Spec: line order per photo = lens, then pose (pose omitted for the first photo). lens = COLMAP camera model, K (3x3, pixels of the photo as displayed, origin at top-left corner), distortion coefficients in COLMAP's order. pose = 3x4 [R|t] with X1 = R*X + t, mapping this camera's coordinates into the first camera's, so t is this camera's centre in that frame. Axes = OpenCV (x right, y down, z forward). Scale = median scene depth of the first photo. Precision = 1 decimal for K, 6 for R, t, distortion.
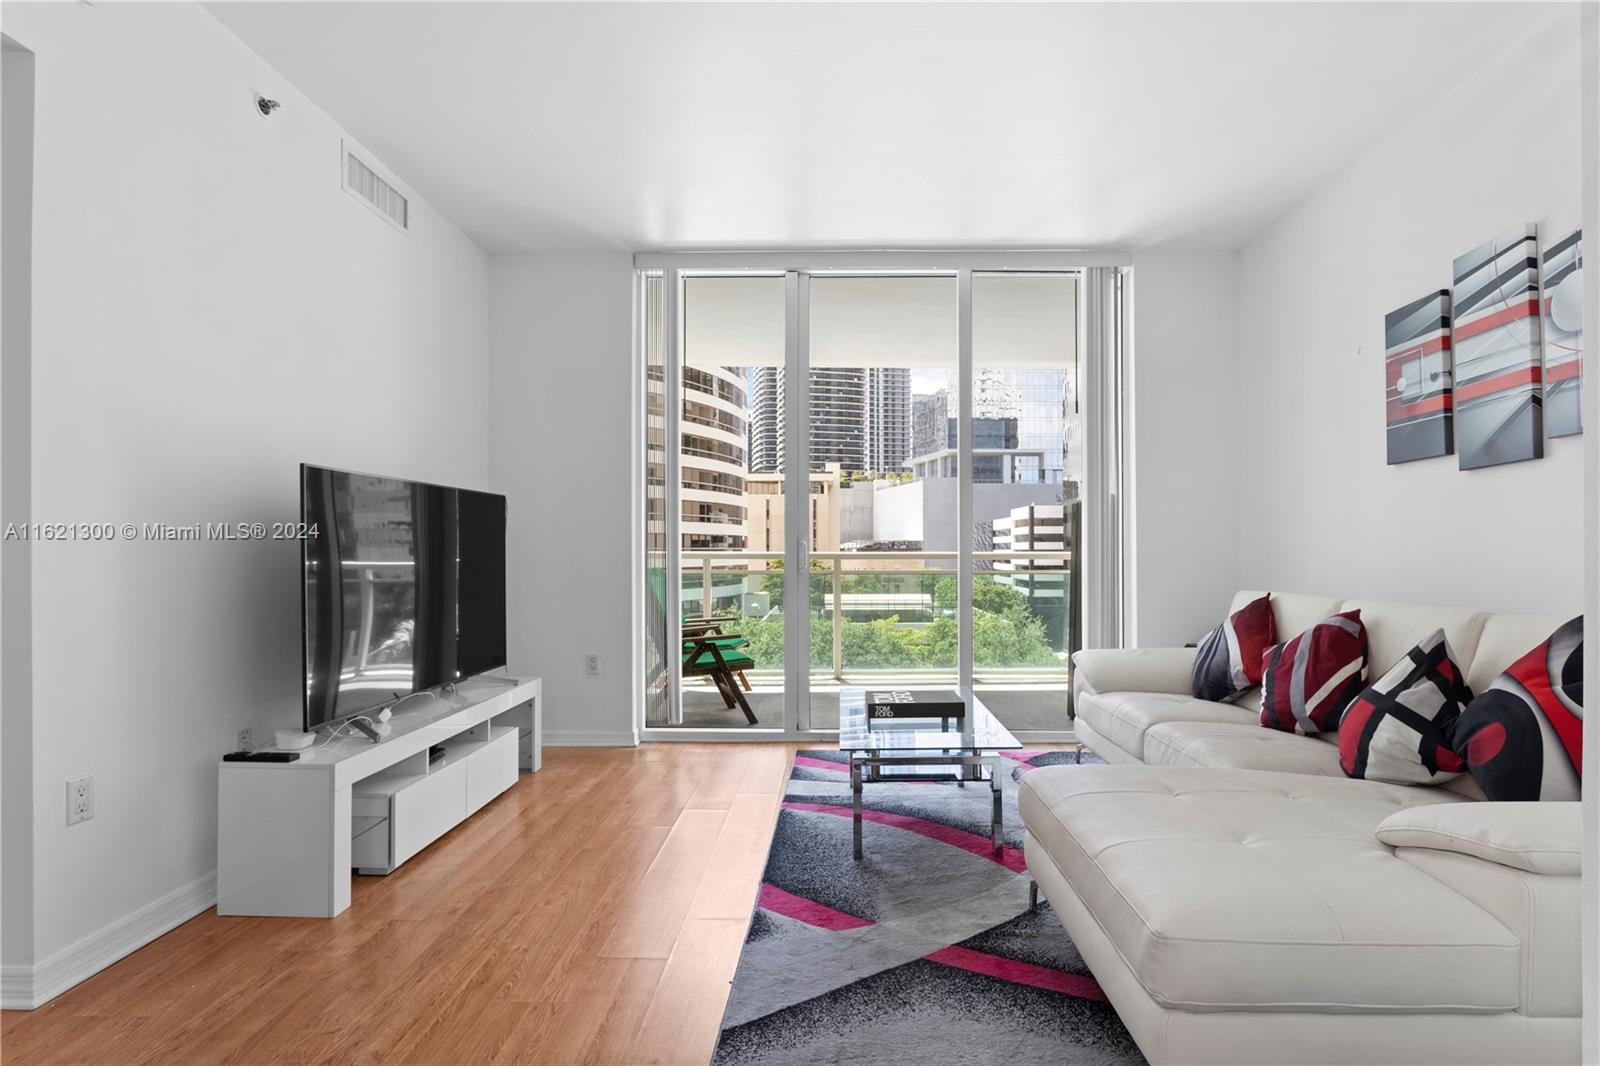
lens RADIAL K [[800.4, 0, 823.8], [0, 800.4, 542.5], [0, 0, 1]] dist [0.001412, 0.000655]
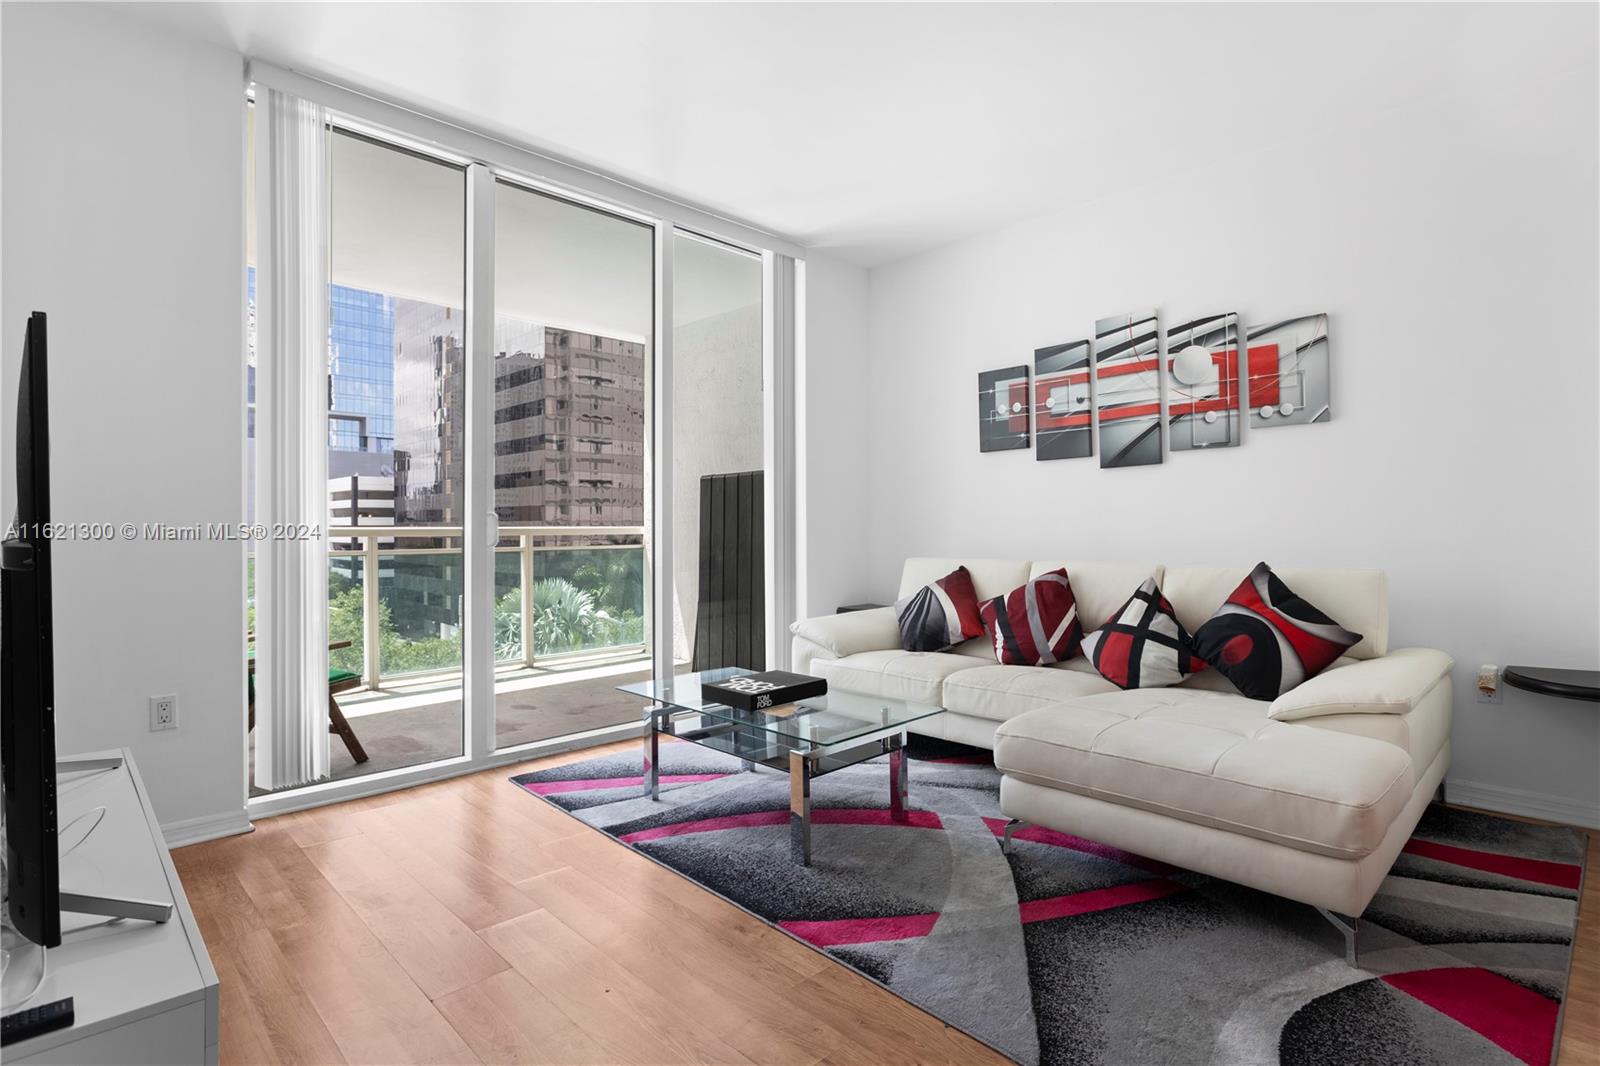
lens RADIAL K [[805.8, 0, 801.9], [0, 805.8, 522.7], [0, 0, 1]] dist [-0.002011, 0.000349]
pose [[0.699273, 0.001548, 0.714853, -0.603075], [-0.005440, 0.999980, 0.003155, 0.006121], [-0.714834, -0.006095, 0.699267, 0.365525]]
